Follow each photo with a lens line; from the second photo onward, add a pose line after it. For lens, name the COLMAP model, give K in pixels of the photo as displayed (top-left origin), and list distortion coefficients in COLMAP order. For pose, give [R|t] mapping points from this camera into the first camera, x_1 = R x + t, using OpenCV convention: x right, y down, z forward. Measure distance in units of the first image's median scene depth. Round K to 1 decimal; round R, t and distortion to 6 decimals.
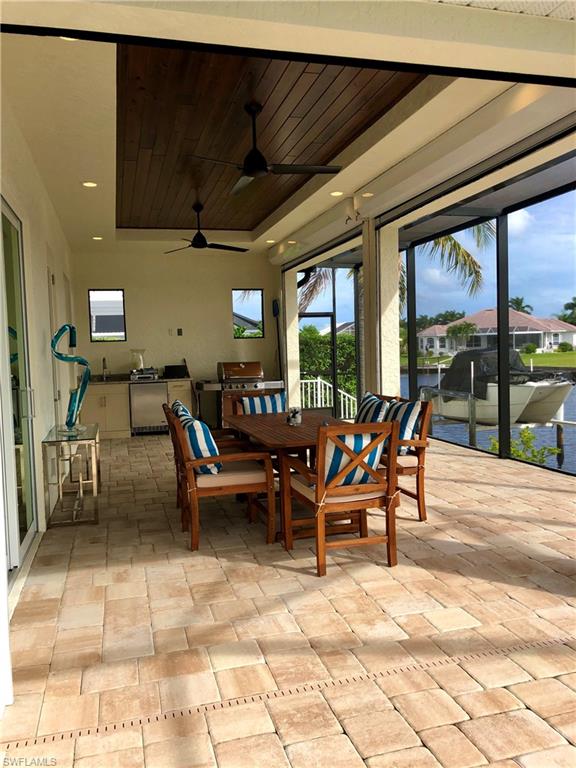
lens RADIAL K [[625.6, 0, 289.9], [0, 625.6, 383.2], [0, 0, 1]] dist [0.045427, -0.056654]
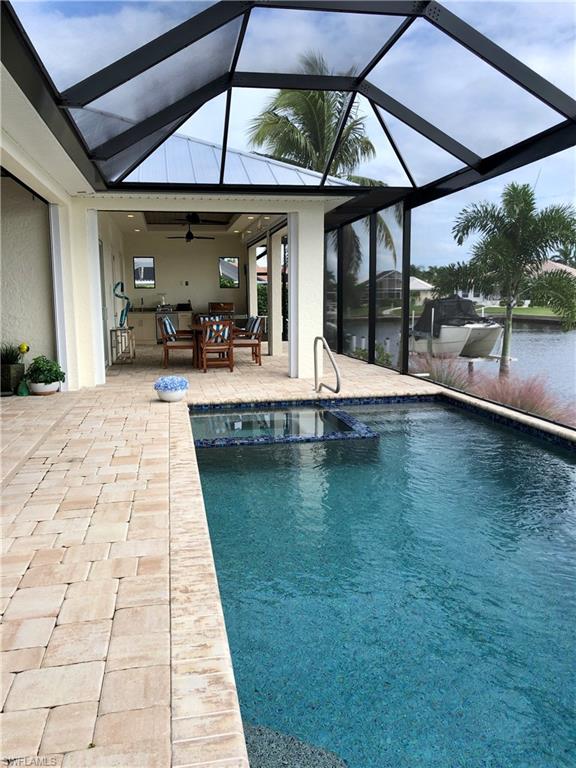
lens RADIAL K [[625.6, 0, 284.4], [0, 625.6, 383.0], [0, 0, 1]] dist [0.045427, -0.056654]
pose [[0.995550, 0.032758, -0.088361, 0.253302], [-0.025169, 0.996006, 0.085670, 0.034983], [0.090814, -0.083065, 0.992398, -0.692488]]
